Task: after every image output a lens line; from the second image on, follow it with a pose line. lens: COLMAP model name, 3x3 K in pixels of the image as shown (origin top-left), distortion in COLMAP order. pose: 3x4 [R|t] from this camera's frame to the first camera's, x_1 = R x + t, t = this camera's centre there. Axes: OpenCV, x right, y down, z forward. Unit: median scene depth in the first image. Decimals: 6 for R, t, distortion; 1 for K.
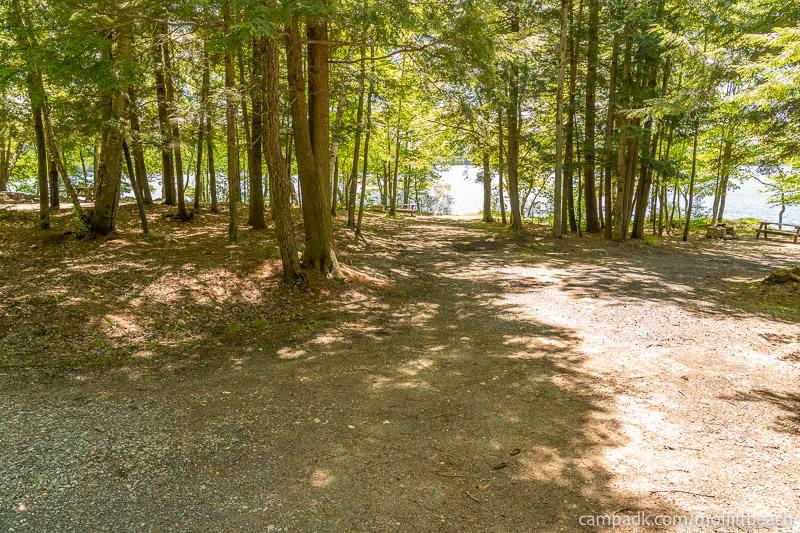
lens RADIAL K [[549.8, 0, 398.7], [0, 549.8, 263.8], [0, 0, 1]] dist [-0.010376, 0.000332]
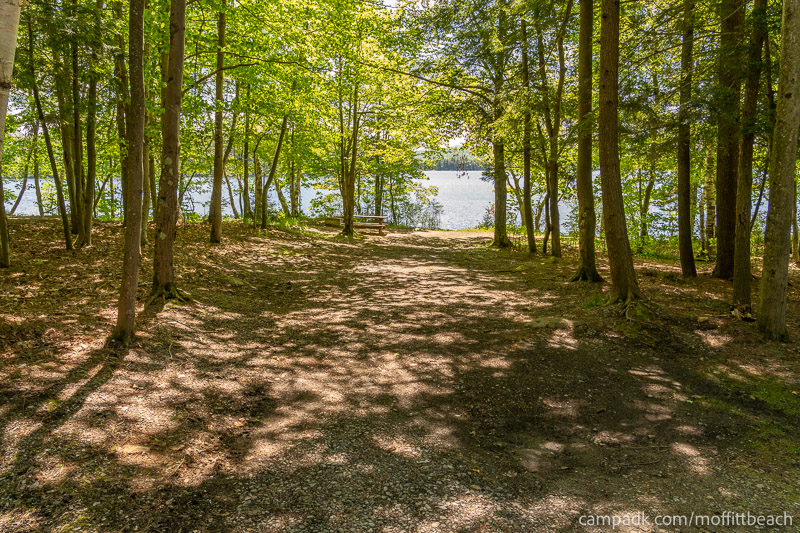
lens RADIAL K [[549.8, 0, 400.9], [0, 549.8, 268.7], [0, 0, 1]] dist [-0.010376, 0.000332]
pose [[0.999589, -0.011389, 0.026293, 0.026941], [0.011503, 0.999925, -0.004182, -0.036555], [-0.026243, 0.004483, 0.999646, 0.298341]]
